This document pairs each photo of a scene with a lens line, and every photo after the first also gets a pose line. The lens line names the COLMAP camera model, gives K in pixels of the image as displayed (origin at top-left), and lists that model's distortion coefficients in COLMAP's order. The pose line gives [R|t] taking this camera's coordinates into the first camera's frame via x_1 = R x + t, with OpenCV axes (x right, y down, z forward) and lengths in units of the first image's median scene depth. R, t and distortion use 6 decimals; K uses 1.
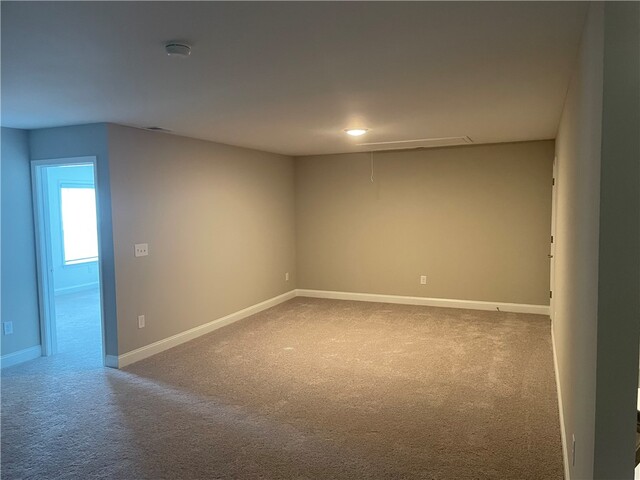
lens RADIAL K [[478.2, 0, 320.9], [0, 478.2, 241.9], [0, 0, 1]] dist [0.102829, -0.131110]
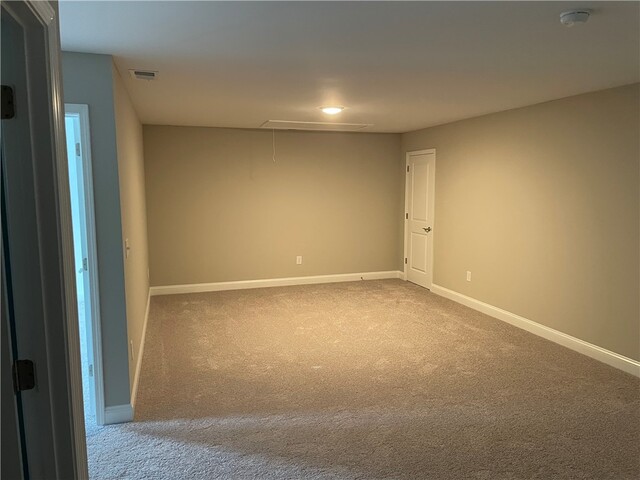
lens RADIAL K [[478.2, 0, 320.9], [0, 478.2, 241.9], [0, 0, 1]] dist [0.102829, -0.131110]
pose [[0.746750, -0.067840, 0.661636, -0.605772], [0.045172, 0.997661, 0.051311, -0.014682], [-0.663569, -0.008429, 0.748068, 0.286861]]
